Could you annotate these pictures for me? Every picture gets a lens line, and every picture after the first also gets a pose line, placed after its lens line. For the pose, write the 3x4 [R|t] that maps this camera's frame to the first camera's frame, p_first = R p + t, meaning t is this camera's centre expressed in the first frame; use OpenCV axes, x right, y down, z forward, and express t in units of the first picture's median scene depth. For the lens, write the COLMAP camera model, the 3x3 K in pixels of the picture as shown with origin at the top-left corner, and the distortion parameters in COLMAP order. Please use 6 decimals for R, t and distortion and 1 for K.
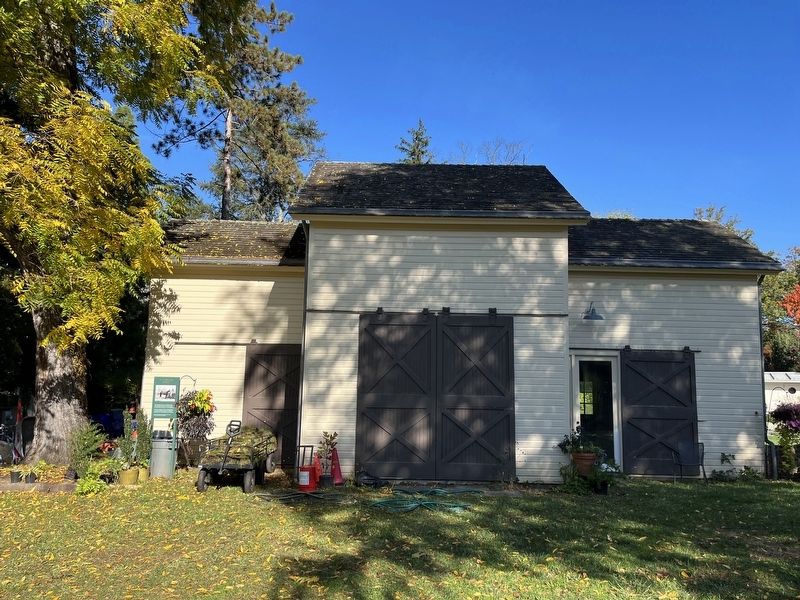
lens RADIAL K [[604.5, 0, 400.0], [0, 604.5, 300.0], [0, 0, 1]] dist [0.025518, -0.003014]
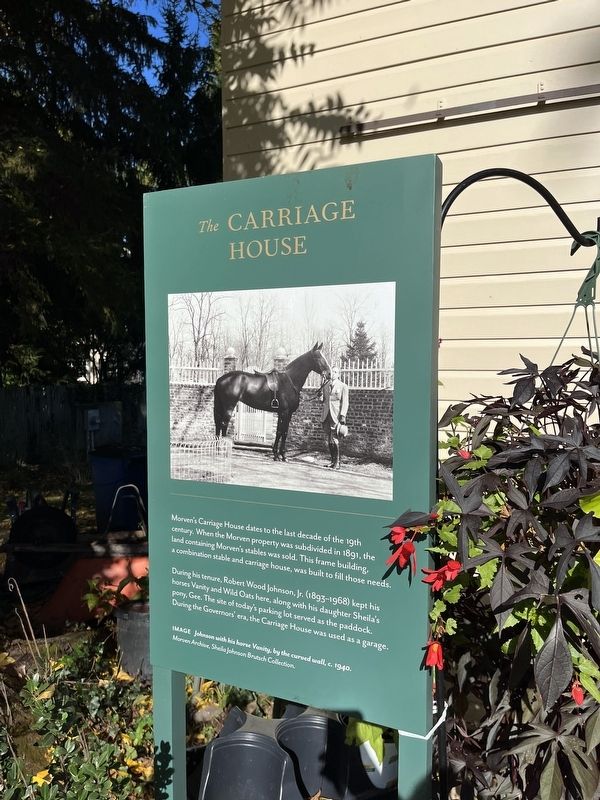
lens RADIAL K [[604.5, 0, 300.0], [0, 604.5, 400.0], [0, 0, 1]] dist [0.025518, -0.003014]
pose [[0.916508, 0.008444, -0.399928, -0.348934], [0.064743, 0.983464, 0.169136, 0.140769], [0.394743, -0.180907, 0.900806, 0.923195]]
